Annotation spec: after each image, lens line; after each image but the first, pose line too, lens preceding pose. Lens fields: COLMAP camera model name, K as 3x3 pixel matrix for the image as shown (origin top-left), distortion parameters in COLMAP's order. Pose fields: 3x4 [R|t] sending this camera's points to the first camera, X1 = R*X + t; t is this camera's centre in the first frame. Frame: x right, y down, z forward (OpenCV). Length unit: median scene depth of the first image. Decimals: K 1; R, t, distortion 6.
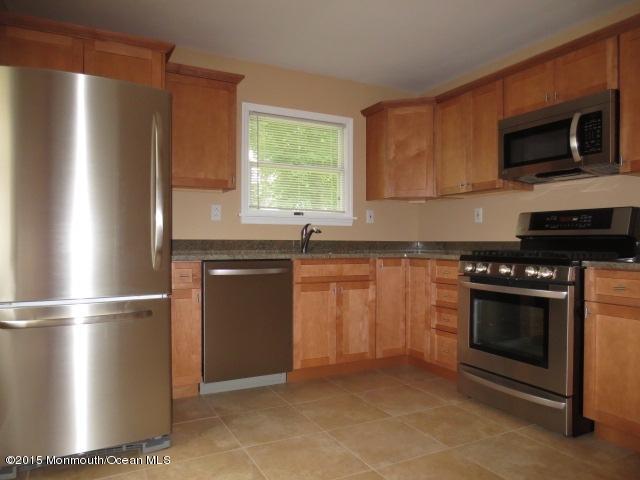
lens RADIAL K [[466.9, 0, 320.0], [0, 466.9, 240.0], [0, 0, 1]] dist [0.003277, 0.001447]
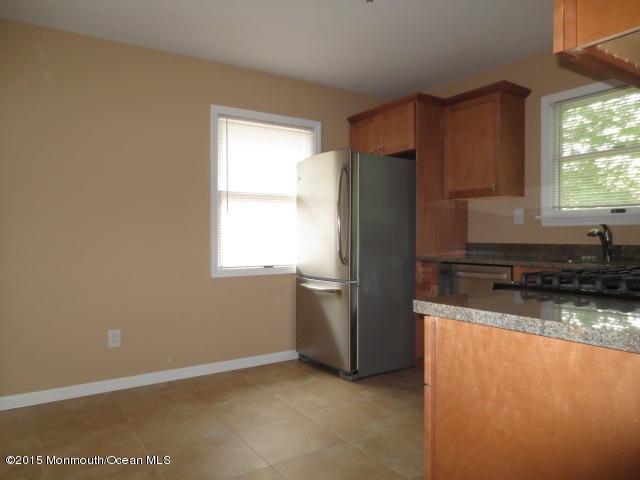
lens RADIAL K [[466.9, 0, 320.0], [0, 466.9, 240.0], [0, 0, 1]] dist [0.003277, 0.001447]
pose [[0.100571, 0.001399, -0.994929, 0.731038], [0.001416, 0.999998, 0.001550, -0.010646], [0.994929, -0.001565, 0.100569, 0.465807]]
